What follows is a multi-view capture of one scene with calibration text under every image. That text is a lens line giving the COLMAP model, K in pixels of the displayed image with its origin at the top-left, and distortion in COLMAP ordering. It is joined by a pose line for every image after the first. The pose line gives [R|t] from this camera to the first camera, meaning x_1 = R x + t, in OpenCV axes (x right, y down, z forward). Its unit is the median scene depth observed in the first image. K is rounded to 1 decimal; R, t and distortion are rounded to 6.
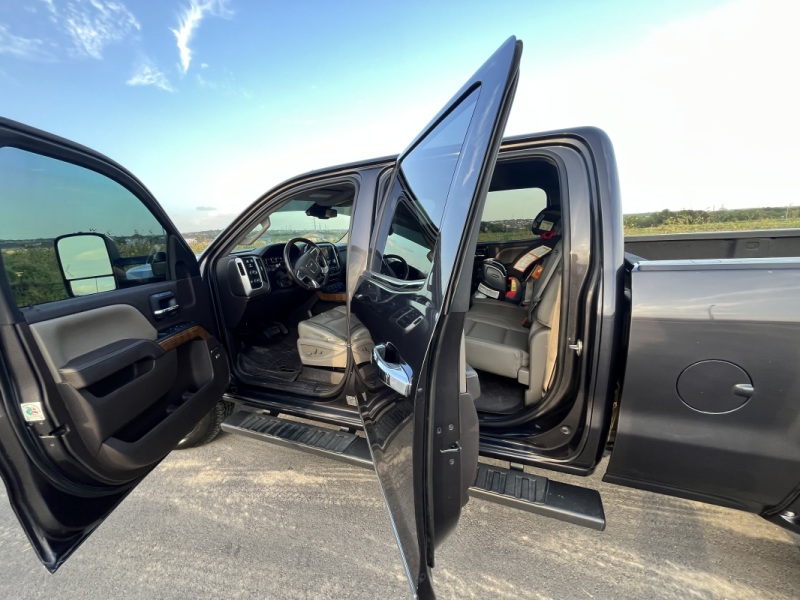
lens RADIAL K [[324.9, 0, 396.2], [0, 324.9, 303.9], [0, 0, 1]] dist [-0.002920, -0.000087]
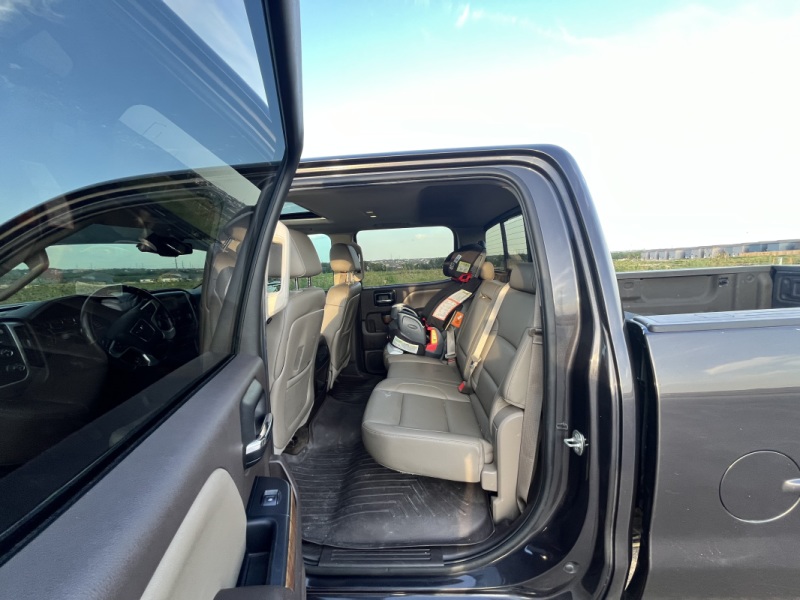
lens RADIAL K [[324.9, 0, 396.2], [0, 324.9, 303.9], [0, 0, 1]] dist [-0.002920, -0.000087]
pose [[0.939008, -0.035029, 0.342106, -0.015676], [0.074477, 0.991904, -0.102859, -0.064914], [-0.335733, 0.122065, 0.934015, 0.248475]]
